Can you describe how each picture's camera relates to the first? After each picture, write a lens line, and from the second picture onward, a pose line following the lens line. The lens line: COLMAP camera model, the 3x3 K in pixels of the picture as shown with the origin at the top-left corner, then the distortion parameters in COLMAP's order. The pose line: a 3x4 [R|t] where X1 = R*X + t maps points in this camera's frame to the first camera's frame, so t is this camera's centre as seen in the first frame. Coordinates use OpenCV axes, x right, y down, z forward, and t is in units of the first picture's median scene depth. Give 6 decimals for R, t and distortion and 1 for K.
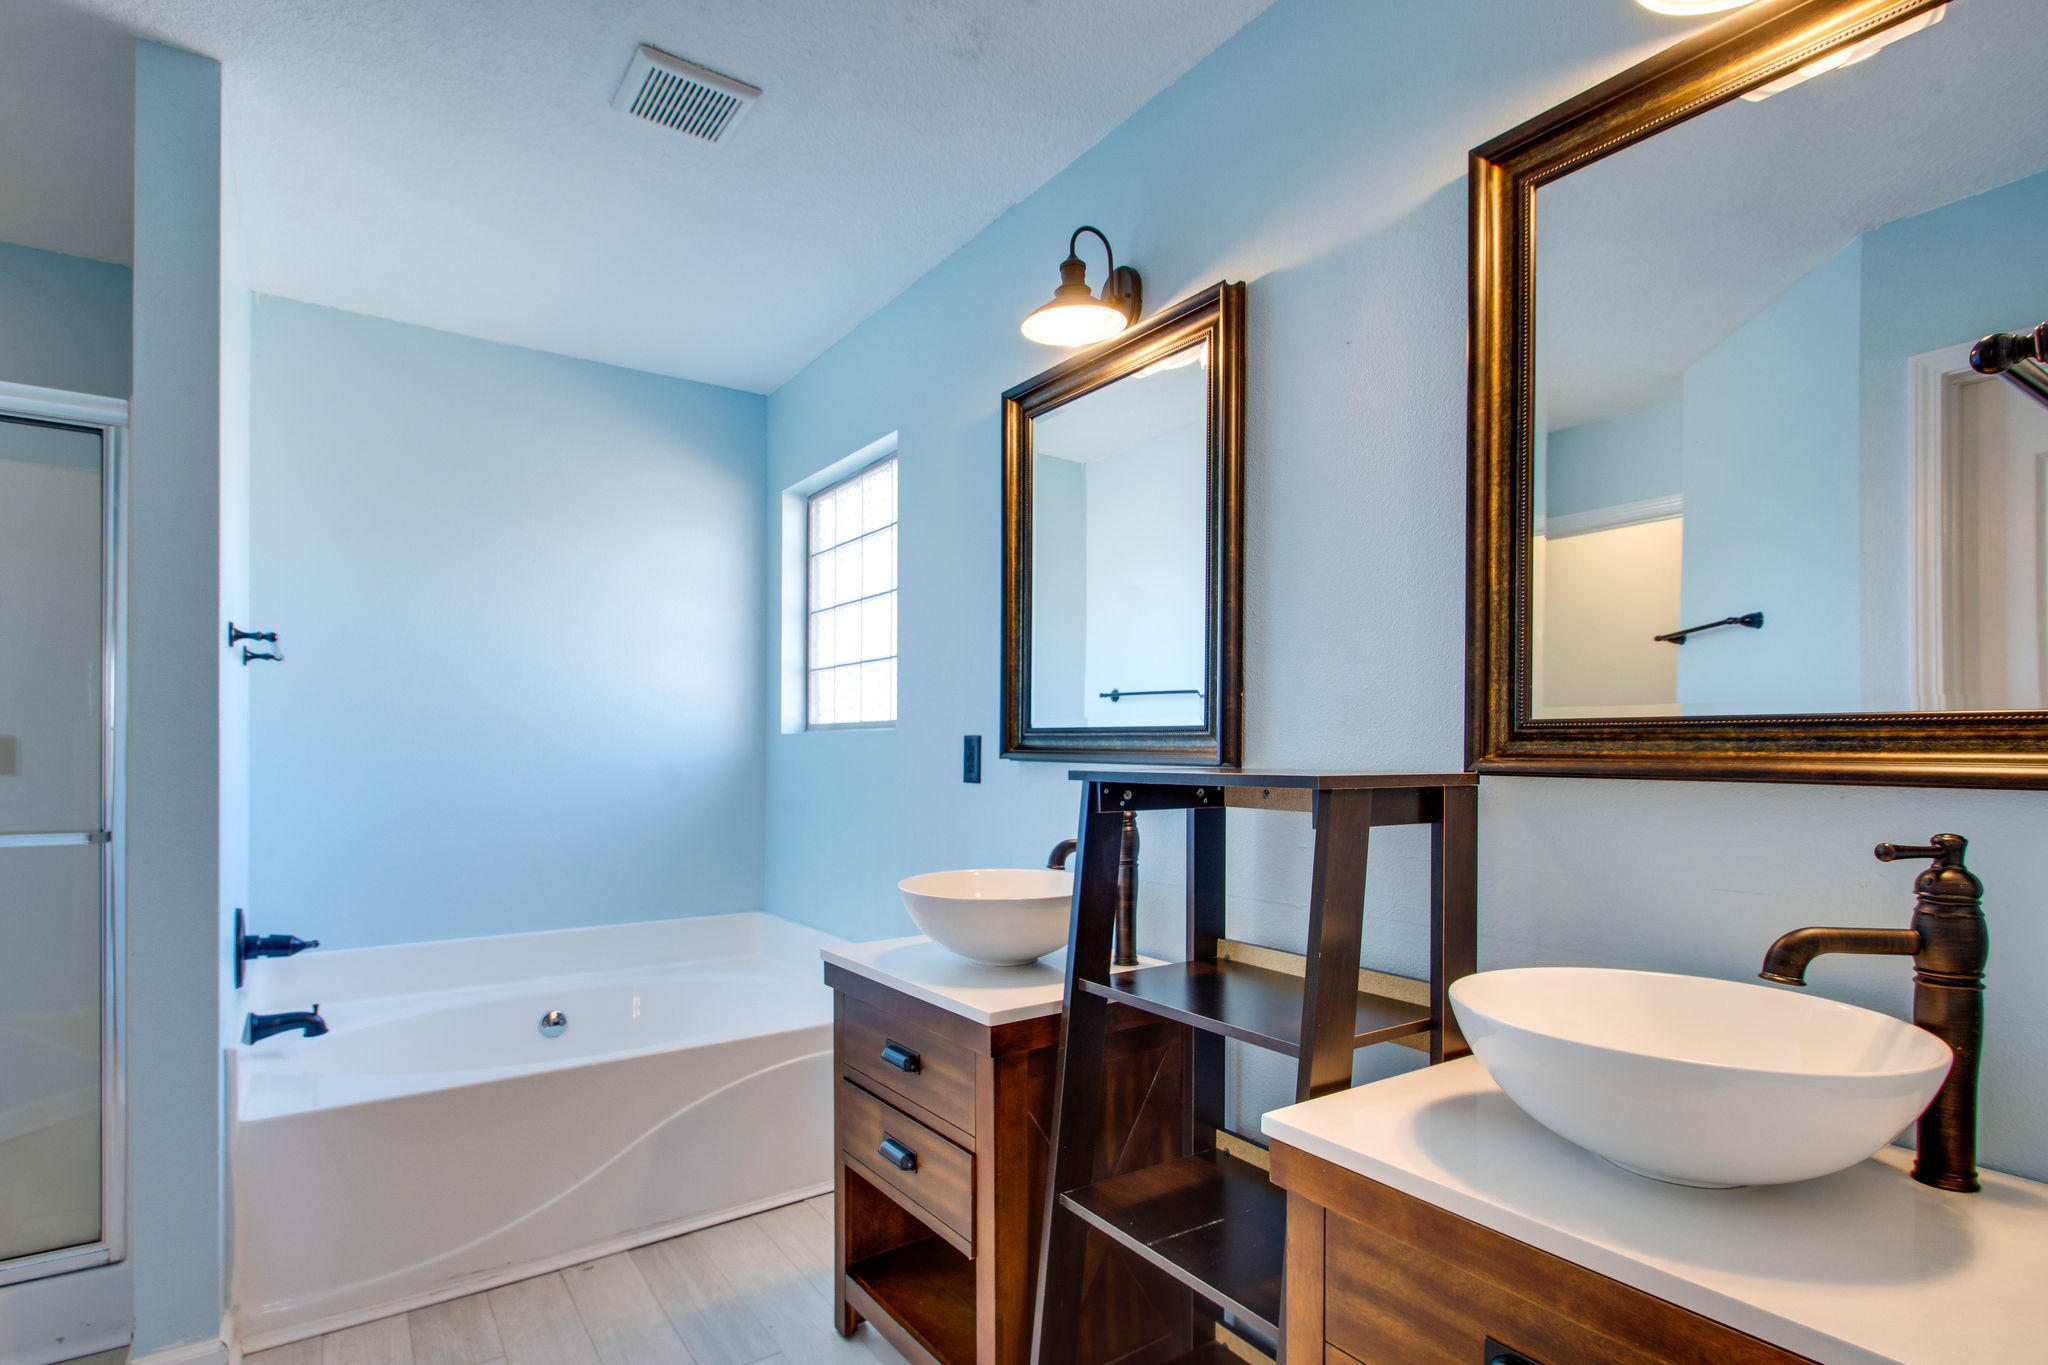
lens RADIAL K [[1053.2, 0, 994.8], [0, 1053.2, 721.6], [0, 0, 1]] dist [-0.001629, -0.000121]
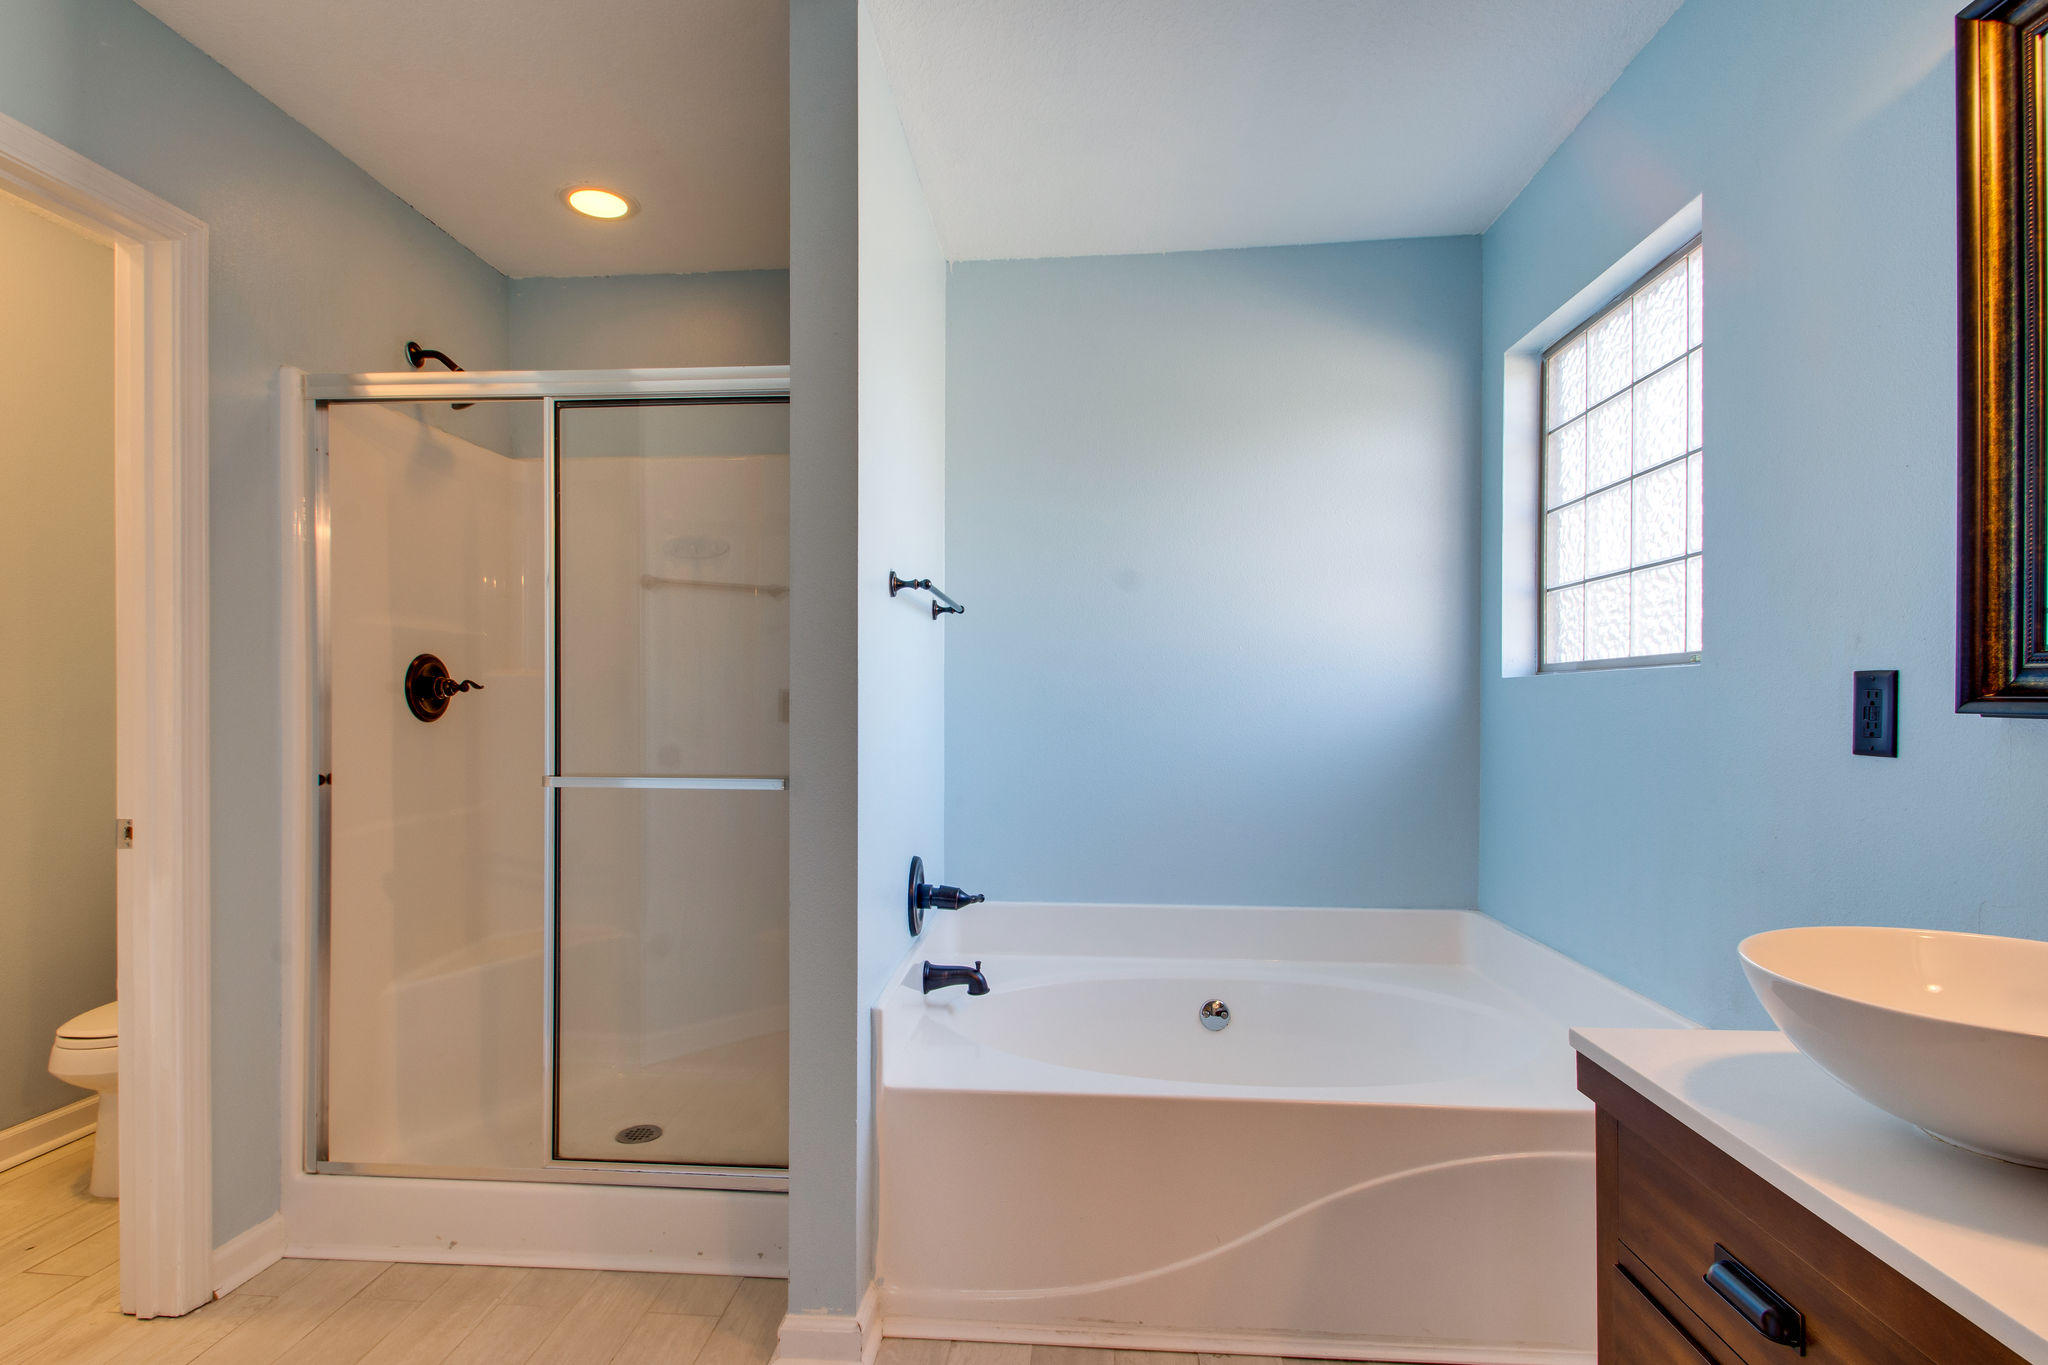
lens RADIAL K [[993.8, 0, 1014.6], [0, 993.8, 715.9], [0, 0, 1]] dist [0.028981, -0.012402]
pose [[0.791338, 0.006271, -0.611347, -0.055882], [0.017003, 0.999335, 0.032260, 0.011960], [0.611143, -0.035923, 0.790705, 0.299835]]
